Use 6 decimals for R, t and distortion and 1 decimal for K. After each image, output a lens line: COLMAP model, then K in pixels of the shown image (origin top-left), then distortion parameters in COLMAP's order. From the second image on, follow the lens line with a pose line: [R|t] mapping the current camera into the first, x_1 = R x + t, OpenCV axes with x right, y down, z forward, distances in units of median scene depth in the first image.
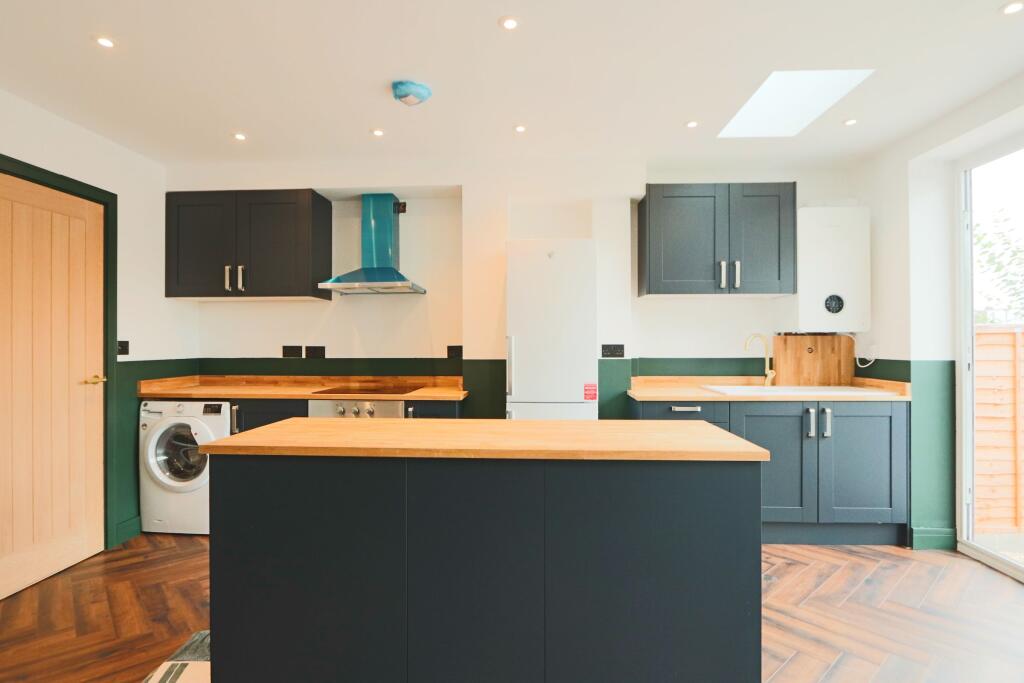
lens RADIAL K [[527.7, 0, 504.8], [0, 527.7, 340.3], [0, 0, 1]] dist [-0.008771, 0.000572]
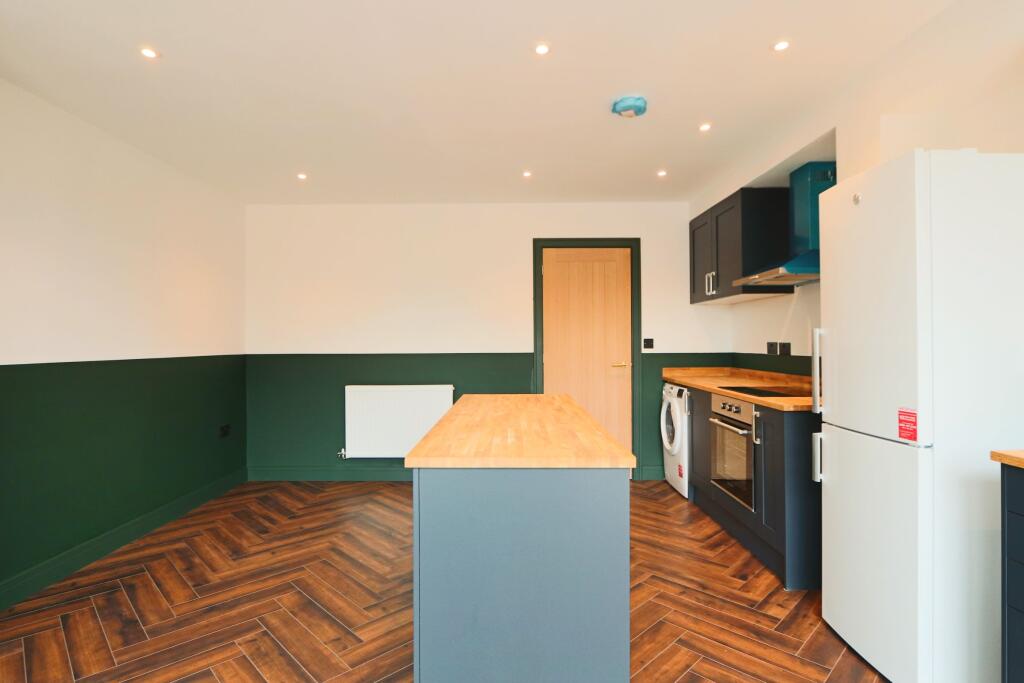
lens RADIAL K [[527.7, 0, 504.8], [0, 527.7, 340.3], [0, 0, 1]] dist [-0.008771, 0.000572]
pose [[0.051789, -0.002209, -0.998656, 0.658101], [0.010356, 0.999945, -0.001675, 0.003964], [0.998604, -0.010256, 0.051809, 0.516743]]
